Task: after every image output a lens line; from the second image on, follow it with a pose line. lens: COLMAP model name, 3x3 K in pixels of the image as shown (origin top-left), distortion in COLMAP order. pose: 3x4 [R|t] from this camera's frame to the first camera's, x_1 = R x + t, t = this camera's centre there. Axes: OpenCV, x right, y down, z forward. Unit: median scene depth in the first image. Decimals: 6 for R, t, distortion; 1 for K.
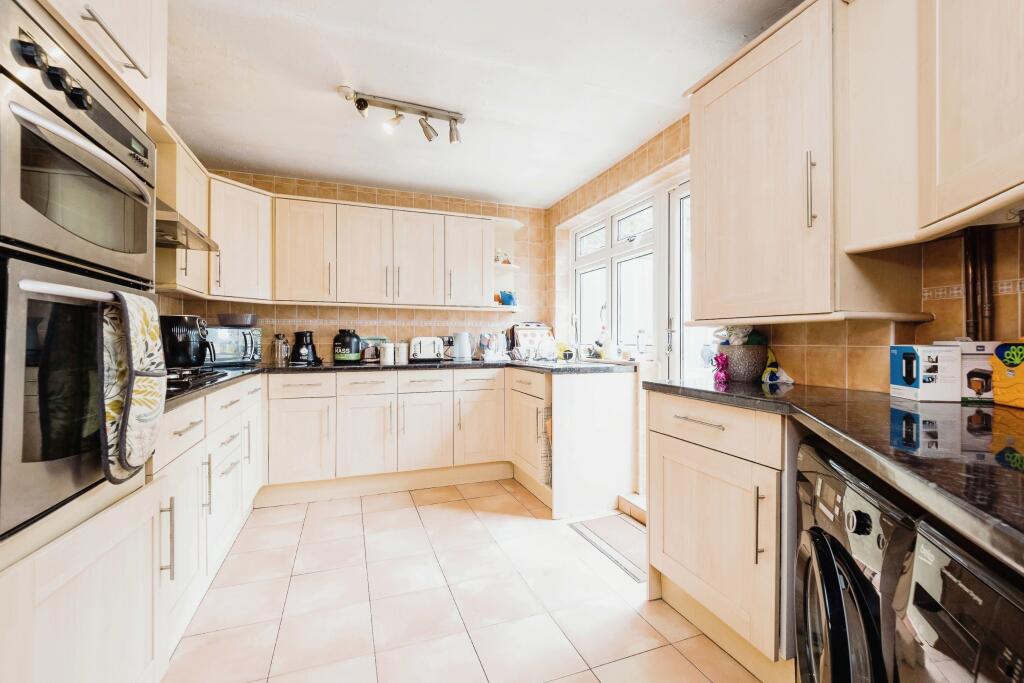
lens RADIAL K [[434.5, 0, 512.0], [0, 434.5, 341.5], [0, 0, 1]] dist [0.002309, -0.010244]
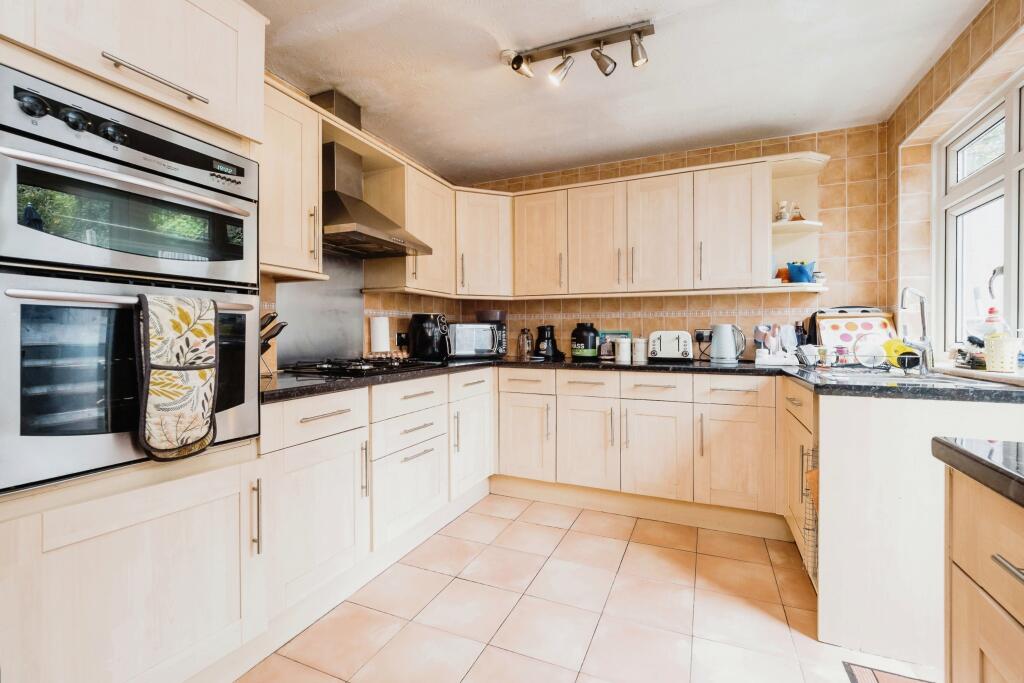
lens RADIAL K [[438.6, 0, 515.2], [0, 438.6, 336.5], [0, 0, 1]] dist [-0.002338, -0.000779]
pose [[0.718676, 0.003038, -0.695338, 0.165861], [-0.000567, 0.999993, 0.003783, -0.002733], [0.695344, -0.002325, 0.718673, 0.233768]]
